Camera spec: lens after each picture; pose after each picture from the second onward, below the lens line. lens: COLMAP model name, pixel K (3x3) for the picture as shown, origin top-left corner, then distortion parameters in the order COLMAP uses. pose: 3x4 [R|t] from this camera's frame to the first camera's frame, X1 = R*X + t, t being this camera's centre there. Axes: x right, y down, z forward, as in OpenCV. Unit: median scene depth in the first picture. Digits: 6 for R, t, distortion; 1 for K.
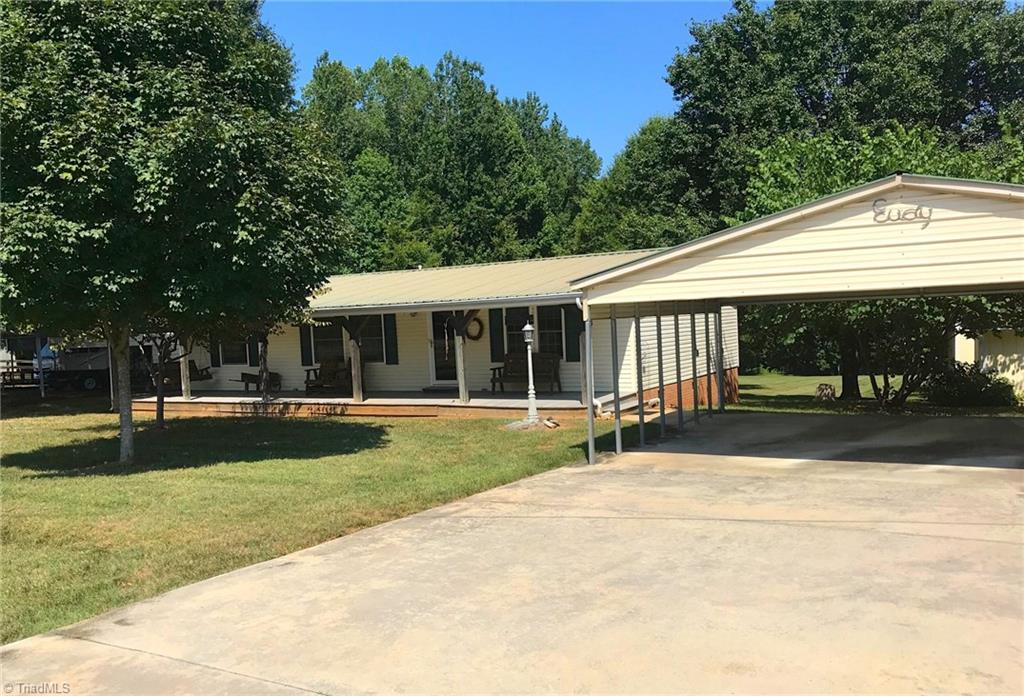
lens RADIAL K [[838.5, 0, 520.1], [0, 838.5, 374.9], [0, 0, 1]] dist [0.016668, -0.024504]
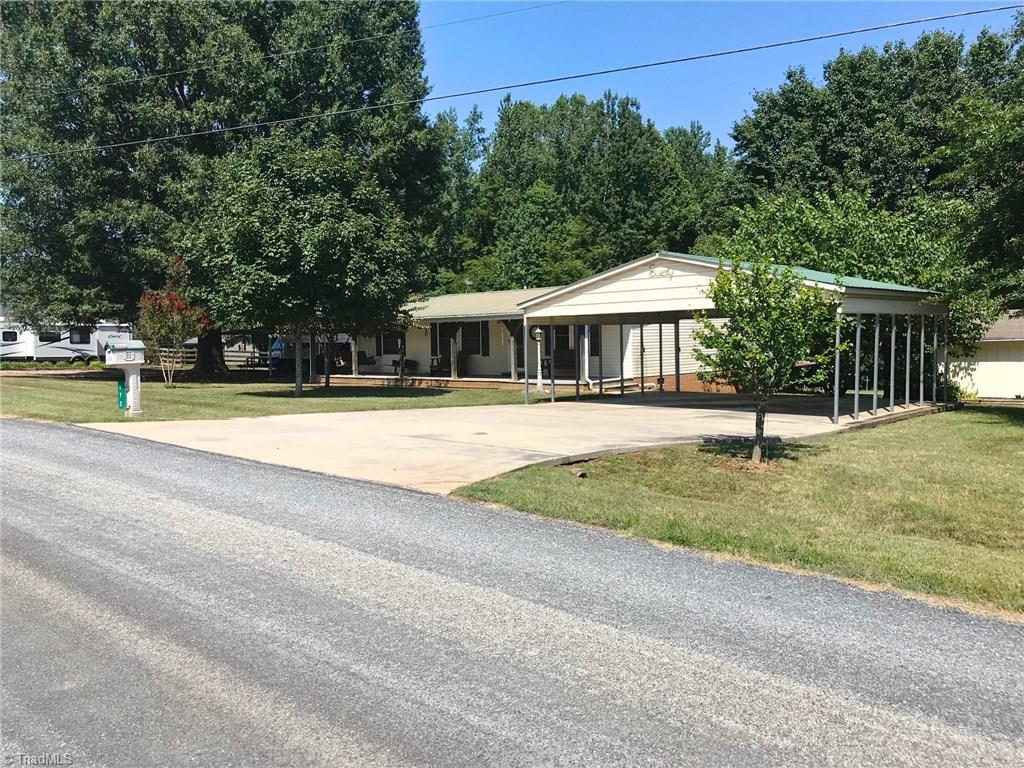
lens RADIAL K [[838.9, 0, 508.5], [0, 838.9, 392.1], [0, 0, 1]] dist [-0.028330, -0.029348]
pose [[0.966131, 0.039154, -0.255063, 0.247530], [-0.036964, 0.999227, 0.013375, 0.027186], [0.255389, -0.003494, 0.966832, -0.375643]]
